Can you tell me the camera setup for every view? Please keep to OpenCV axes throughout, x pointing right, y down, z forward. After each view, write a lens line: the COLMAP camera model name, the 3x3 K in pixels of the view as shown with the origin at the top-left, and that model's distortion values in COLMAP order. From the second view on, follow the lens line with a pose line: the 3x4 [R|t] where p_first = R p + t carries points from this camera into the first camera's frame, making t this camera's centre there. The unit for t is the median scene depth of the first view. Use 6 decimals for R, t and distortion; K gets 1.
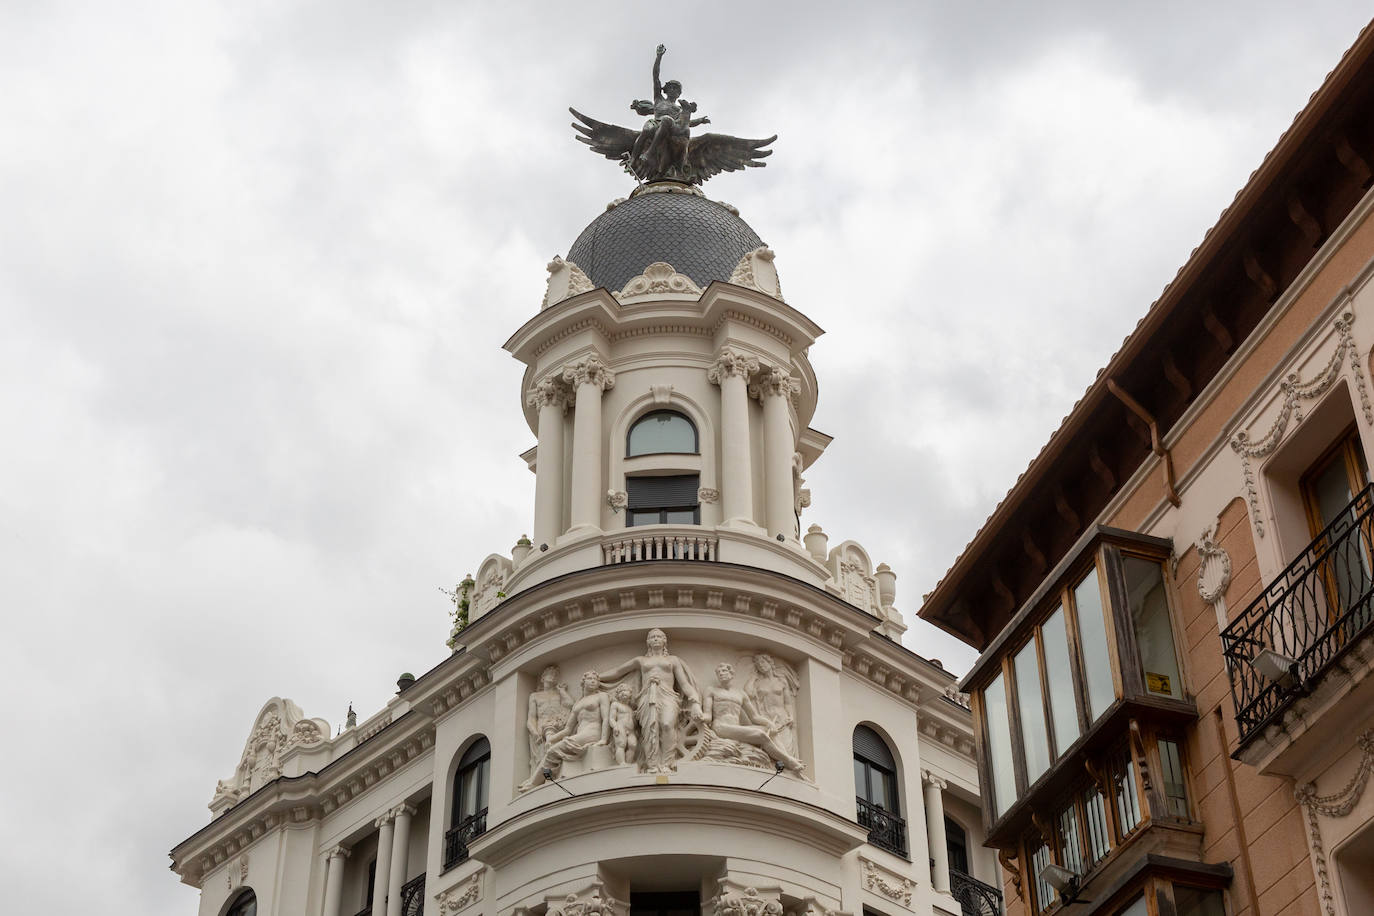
lens RADIAL K [[2175.3, 0, 687.0], [0, 2175.3, 458.0], [0, 0, 1]] dist [-0.003703, -0.008510]
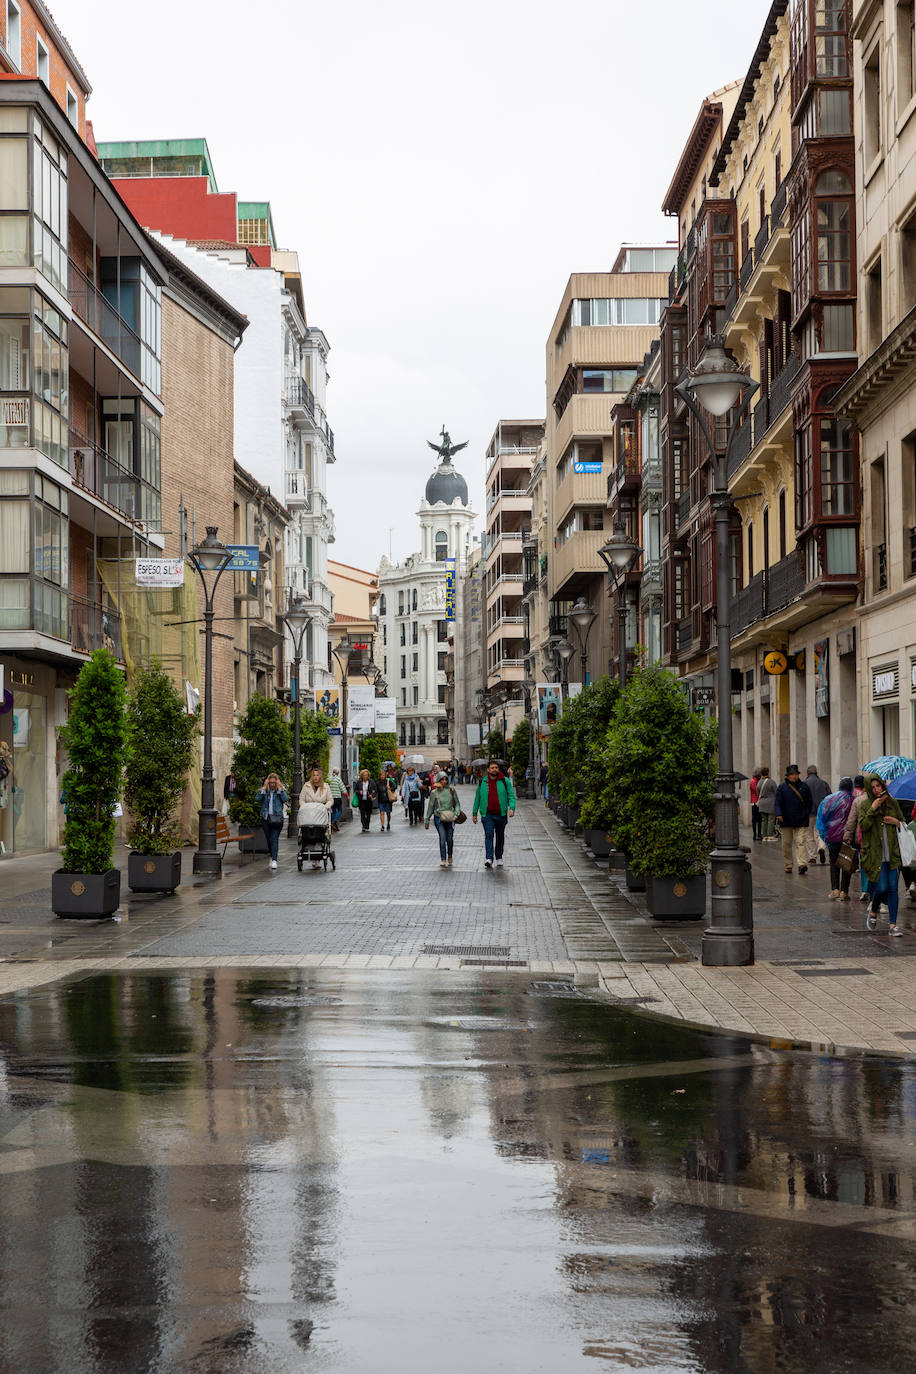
lens RADIAL K [[2175.3, 0, 458.0], [0, 2175.3, 687.0], [0, 0, 1]] dist [-0.003703, -0.008510]
pose [[0.960392, -0.009433, -0.278492, 1.594333], [0.167389, 0.818540, 0.549521, -2.779554], [0.222773, -0.574372, 0.787699, -3.662020]]
